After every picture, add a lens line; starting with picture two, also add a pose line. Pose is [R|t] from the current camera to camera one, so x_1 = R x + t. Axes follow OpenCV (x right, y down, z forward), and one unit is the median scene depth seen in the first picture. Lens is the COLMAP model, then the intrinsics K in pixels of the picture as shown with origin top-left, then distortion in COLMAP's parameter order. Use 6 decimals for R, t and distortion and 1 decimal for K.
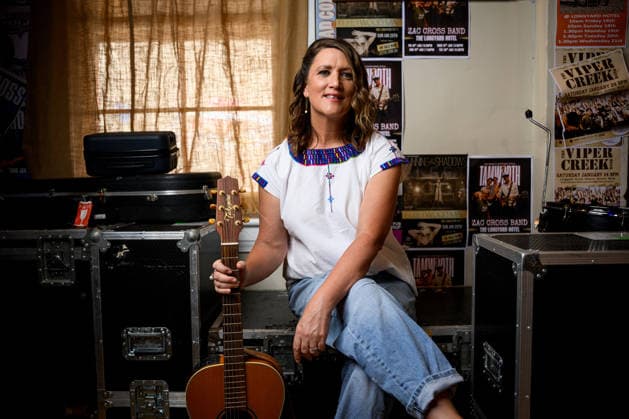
lens RADIAL K [[516.6, 0, 314.5], [0, 516.6, 209.5], [0, 0, 1]] dist [-0.072702, 0.086246]
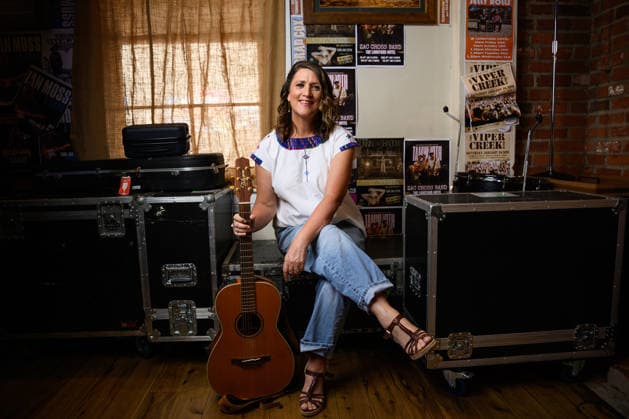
lens RADIAL K [[445.6, 0, 314.5], [0, 445.6, 209.5], [0, 0, 1]] dist [-0.099123, 0.054414]
pose [[0.997794, -0.018331, 0.063805, -0.018731], [0.014218, 0.997827, 0.064330, 0.003449], [-0.064846, -0.063281, 0.995887, -0.178925]]
